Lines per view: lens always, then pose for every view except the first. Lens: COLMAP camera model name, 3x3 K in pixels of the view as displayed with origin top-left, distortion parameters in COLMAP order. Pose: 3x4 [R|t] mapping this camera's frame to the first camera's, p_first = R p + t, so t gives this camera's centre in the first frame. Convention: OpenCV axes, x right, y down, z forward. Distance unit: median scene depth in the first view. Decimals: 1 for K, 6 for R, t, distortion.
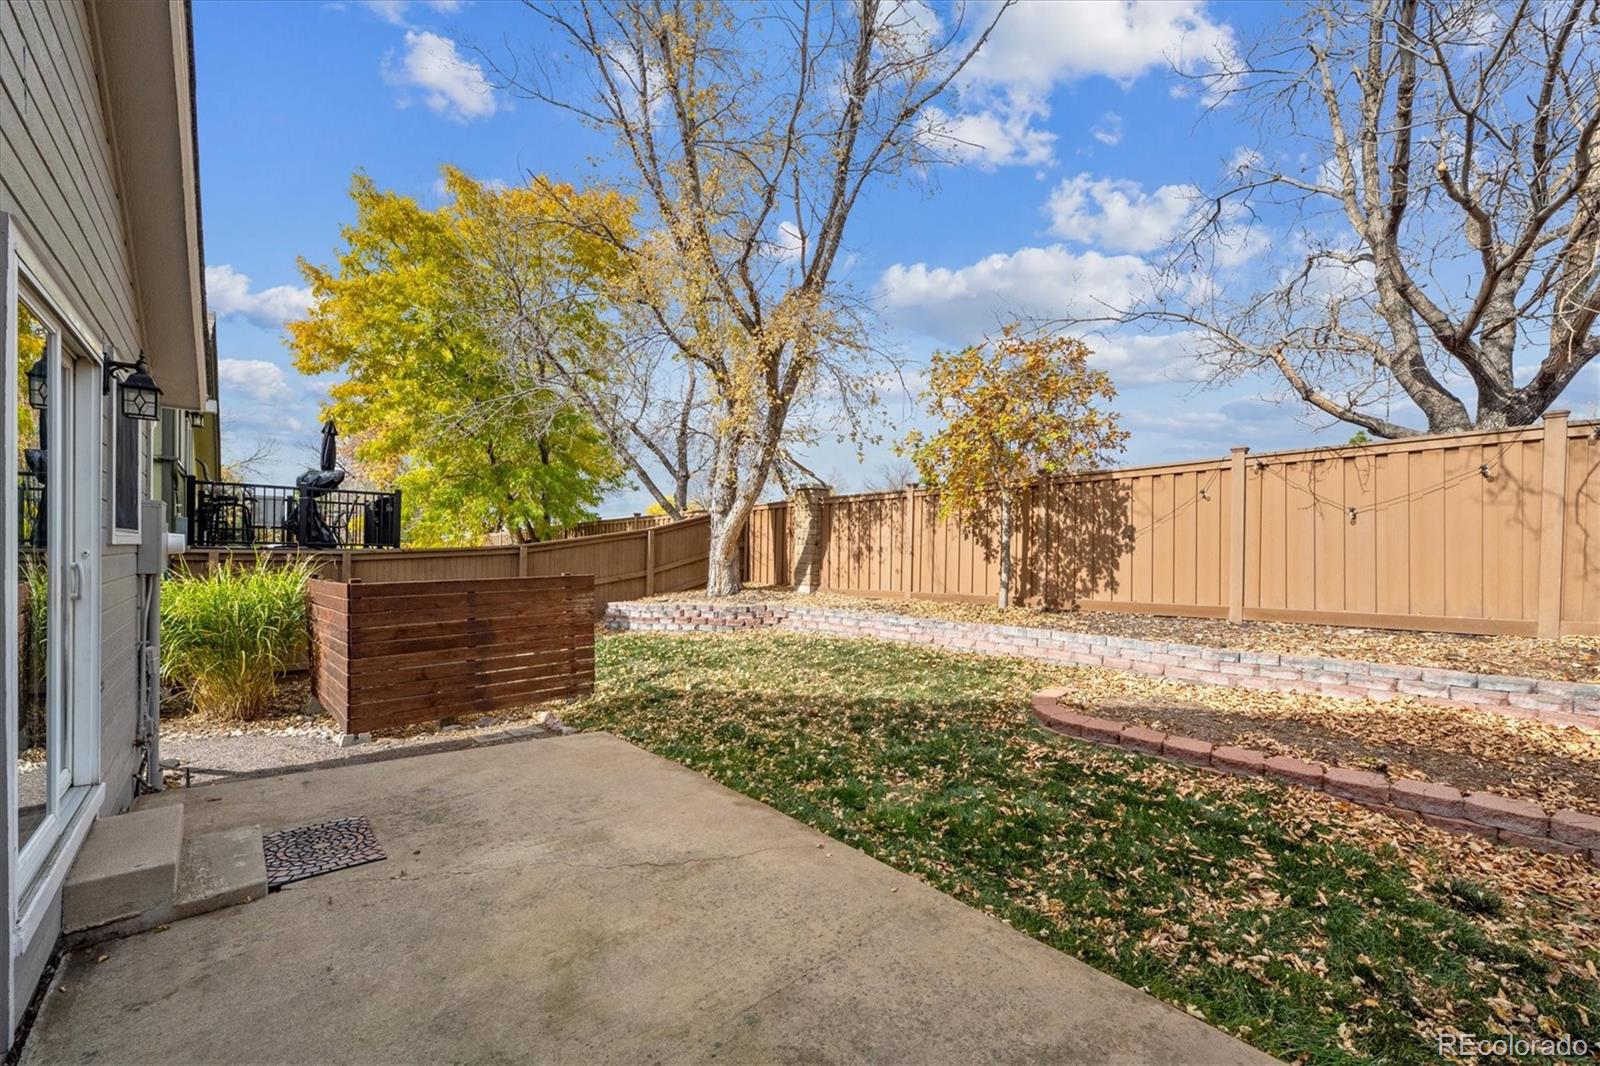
lens RADIAL K [[654.8, 0, 797.2], [0, 654.8, 551.8], [0, 0, 1]] dist [0.000630, 0.000201]
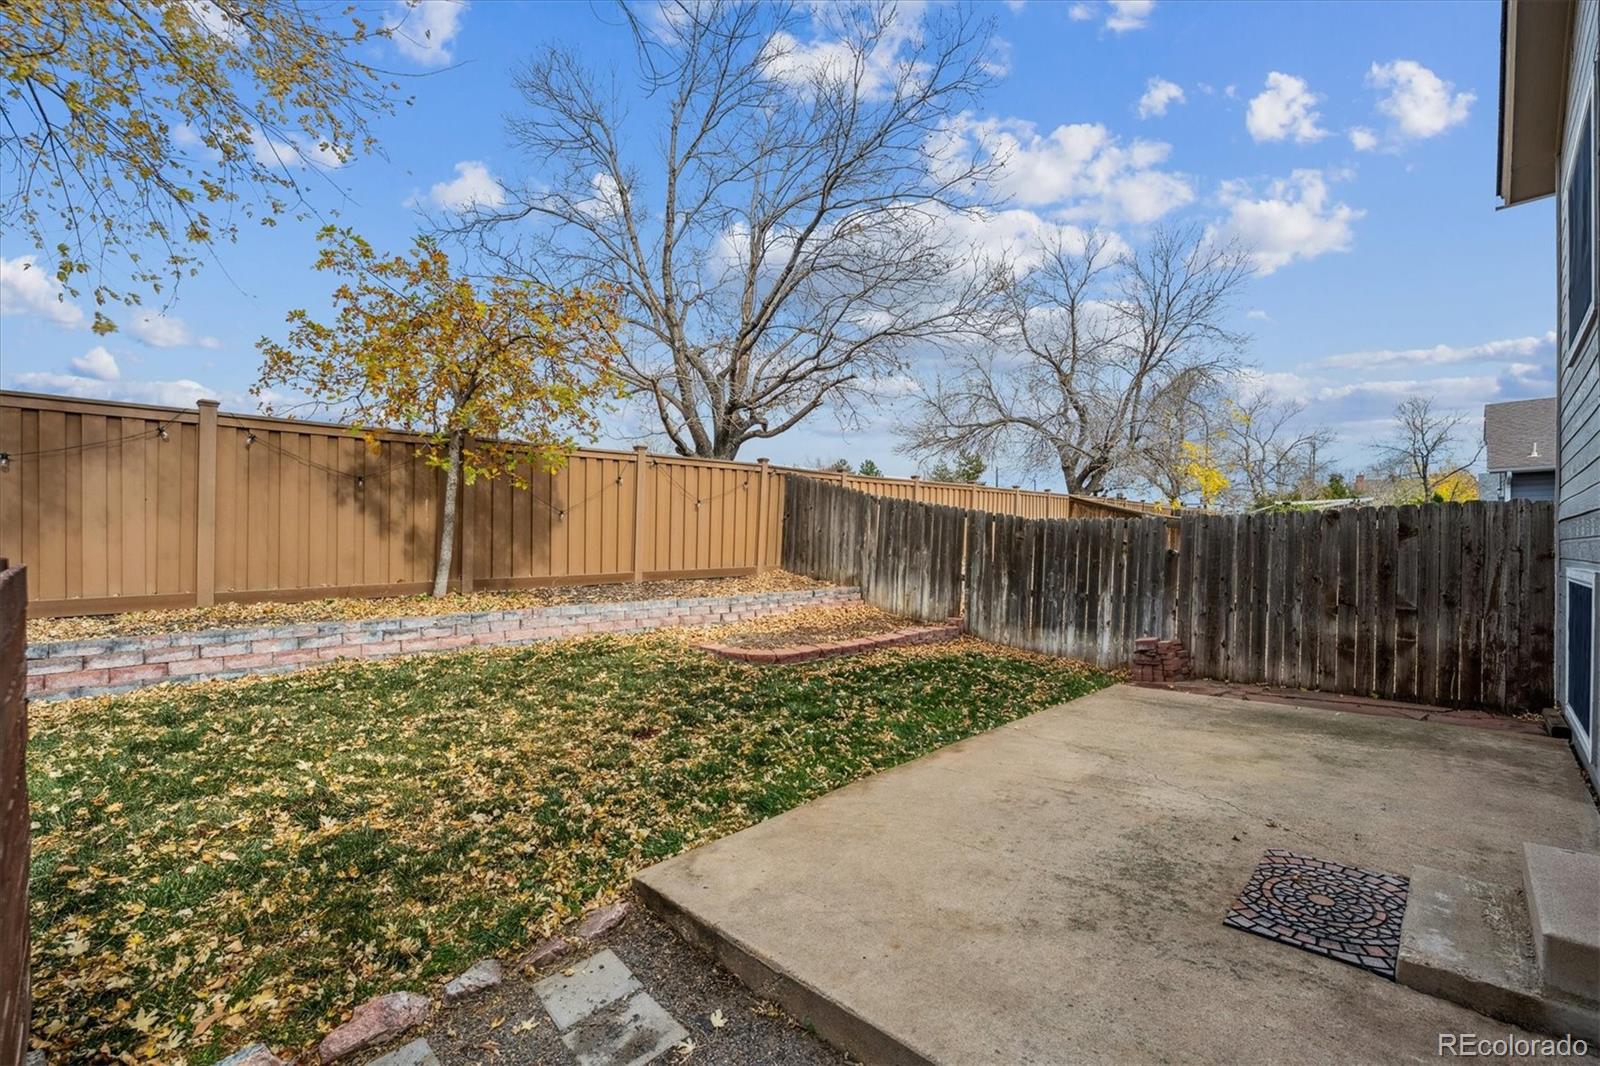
lens RADIAL K [[696.0, 0, 805.2], [0, 696.0, 556.2], [0, 0, 1]] dist [-0.000587, -0.000247]
pose [[-0.091599, -0.018495, 0.995624, -0.862687], [0.003843, 0.999813, 0.018926, 0.036981], [-0.995789, 0.005560, -0.091511, 0.988274]]
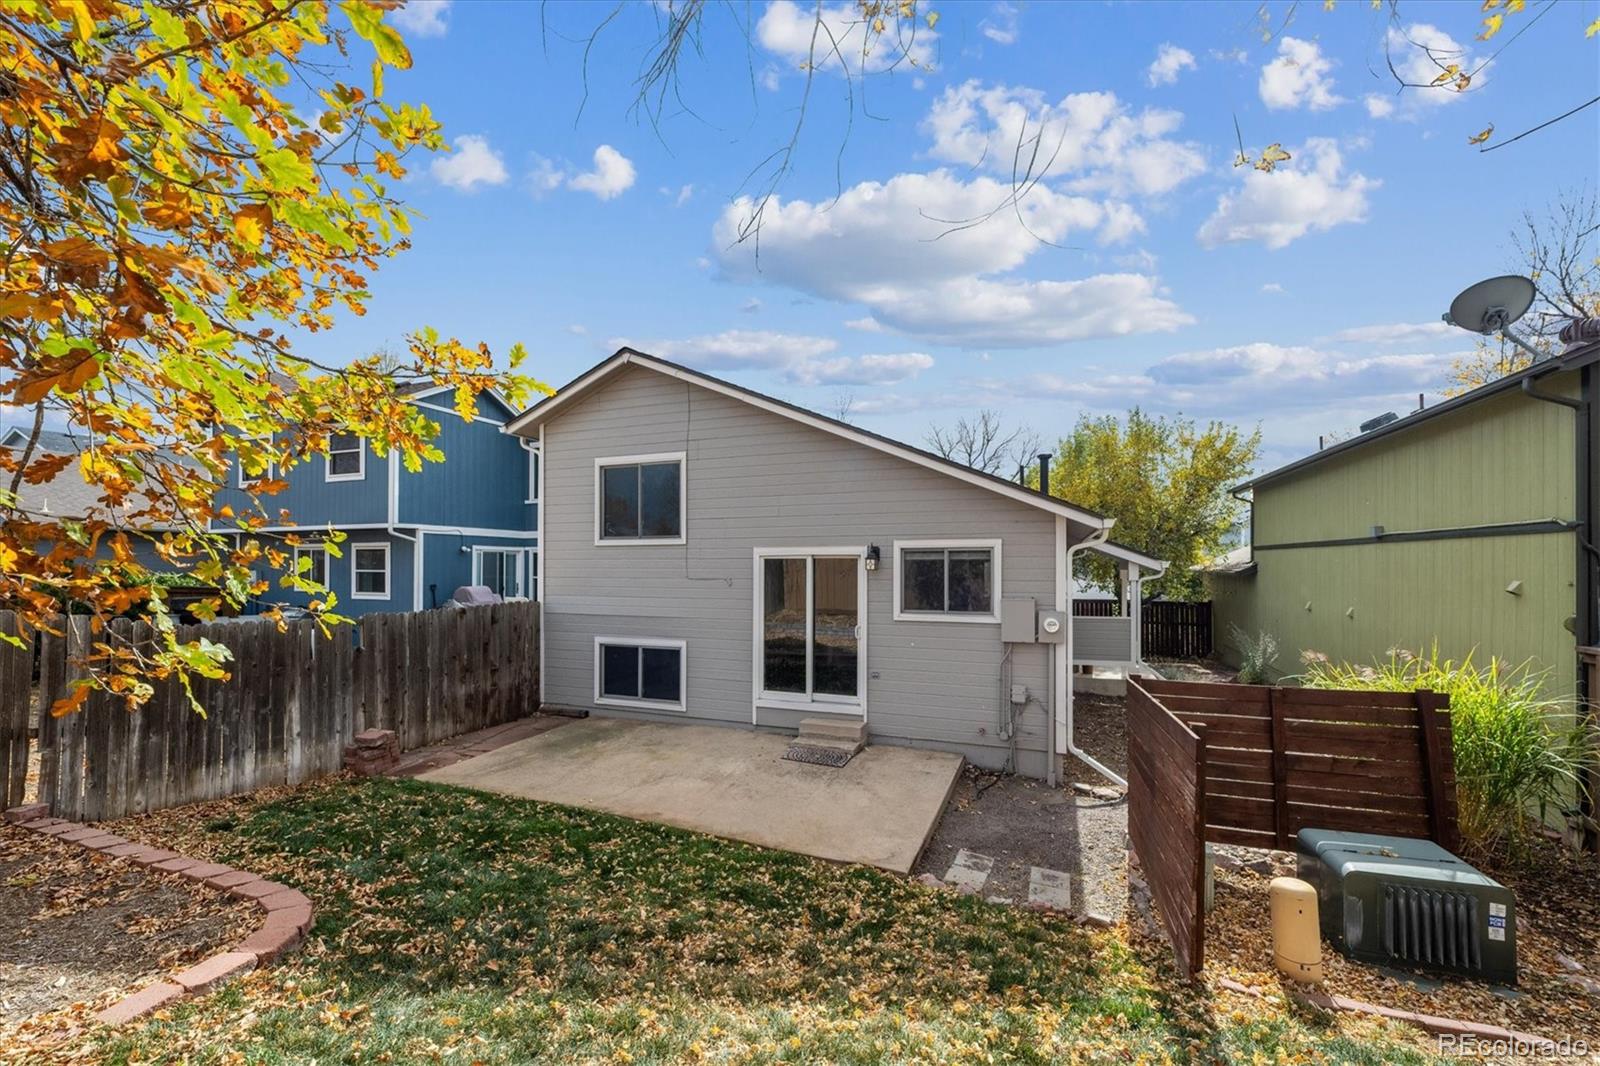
lens RADIAL K [[696.0, 0, 805.2], [0, 696.0, 556.2], [0, 0, 1]] dist [-0.000587, -0.000247]
pose [[-0.872717, -0.010266, -0.488119, 0.295493], [-0.009438, 0.999947, -0.004156, -0.137575], [0.488136, 0.000980, -0.872767, 1.859929]]
